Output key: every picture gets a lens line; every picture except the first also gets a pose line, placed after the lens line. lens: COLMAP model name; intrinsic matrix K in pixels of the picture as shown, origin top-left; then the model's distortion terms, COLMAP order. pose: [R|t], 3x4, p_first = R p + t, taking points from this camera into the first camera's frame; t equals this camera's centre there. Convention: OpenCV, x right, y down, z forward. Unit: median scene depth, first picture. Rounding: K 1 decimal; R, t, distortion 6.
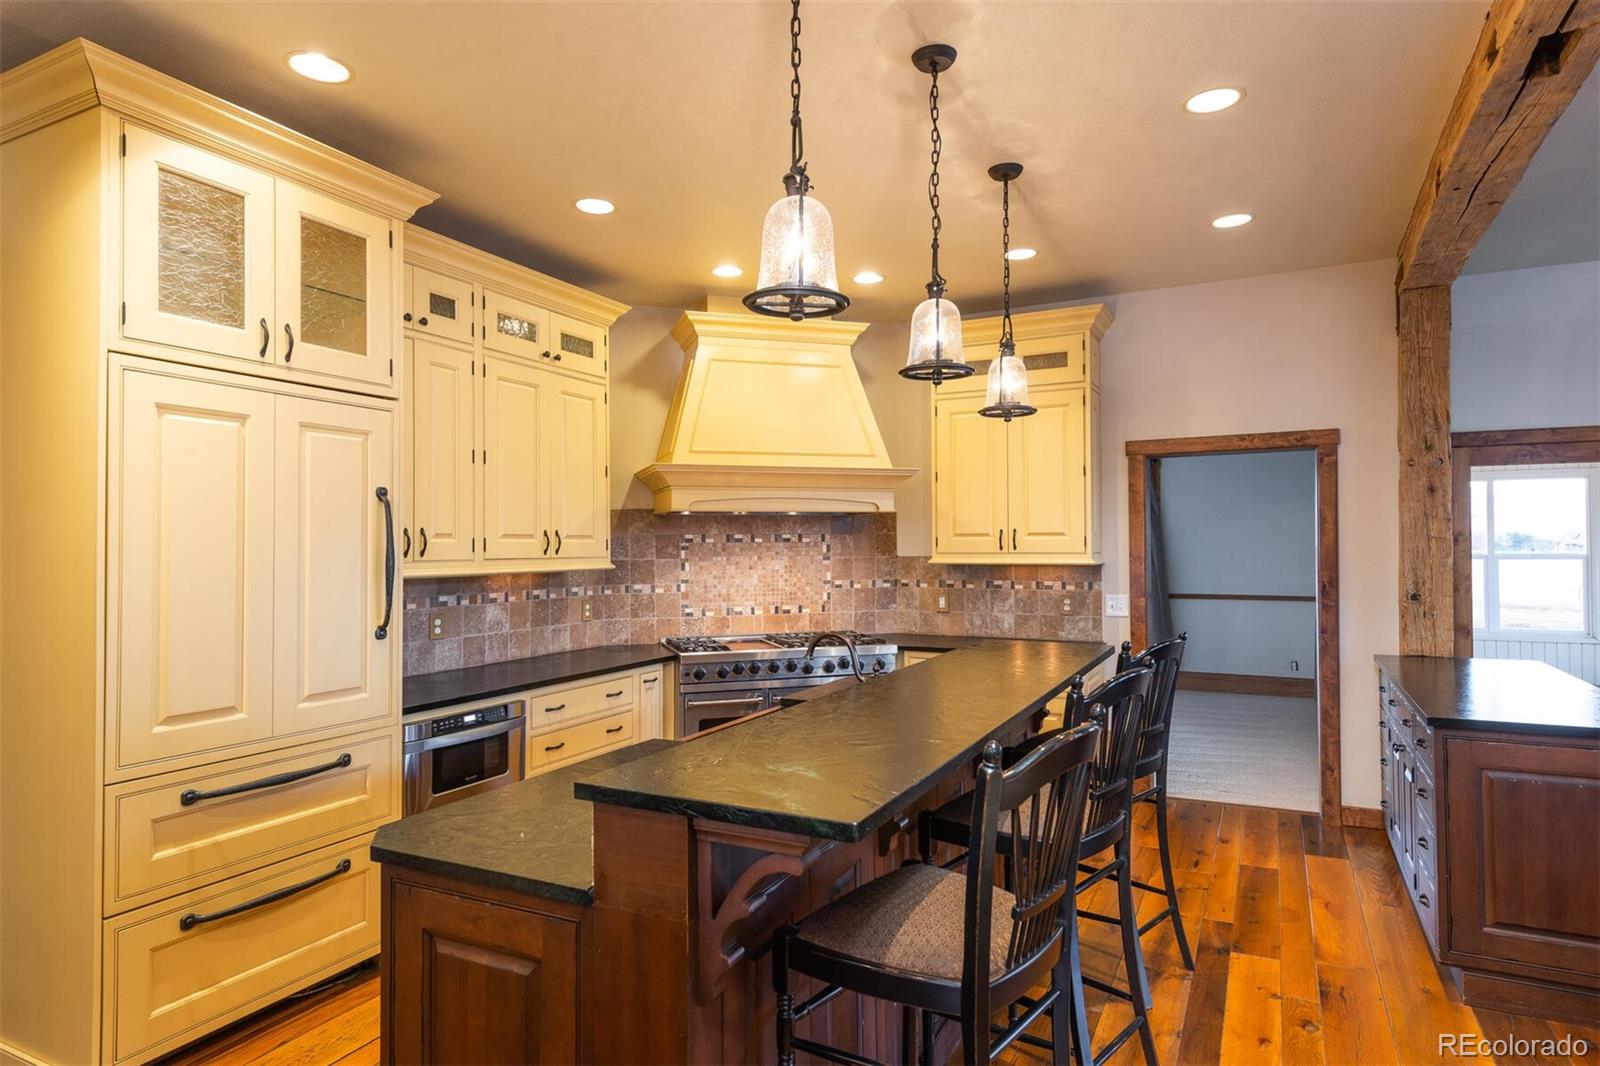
lens RADIAL K [[916.8, 0, 780.1], [0, 916.8, 534.7], [0, 0, 1]] dist [0.023075, -0.007863]
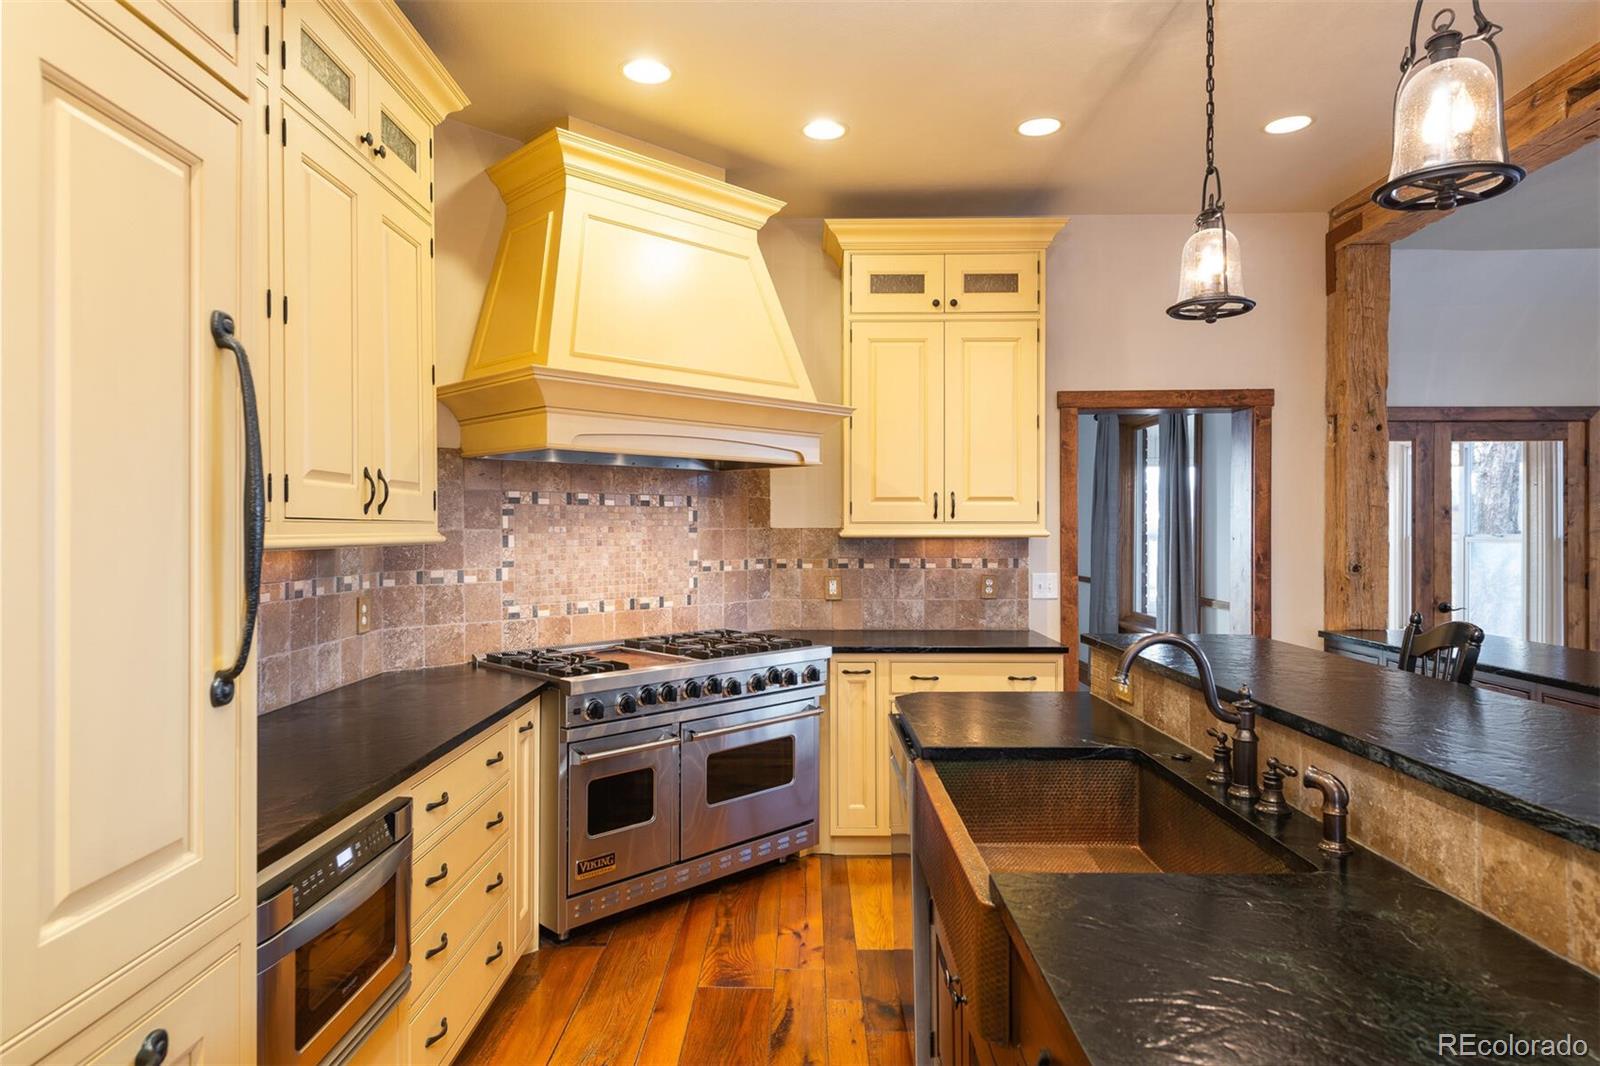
lens RADIAL K [[963.0, 0, 784.7], [0, 963.0, 531.6], [0, 0, 1]] dist [0.024872, -0.013997]
pose [[0.887344, 0.003114, 0.461097, -0.261082], [-0.008087, 0.999928, 0.008810, 0.022229], [-0.461037, -0.011546, 0.887306, 0.336272]]
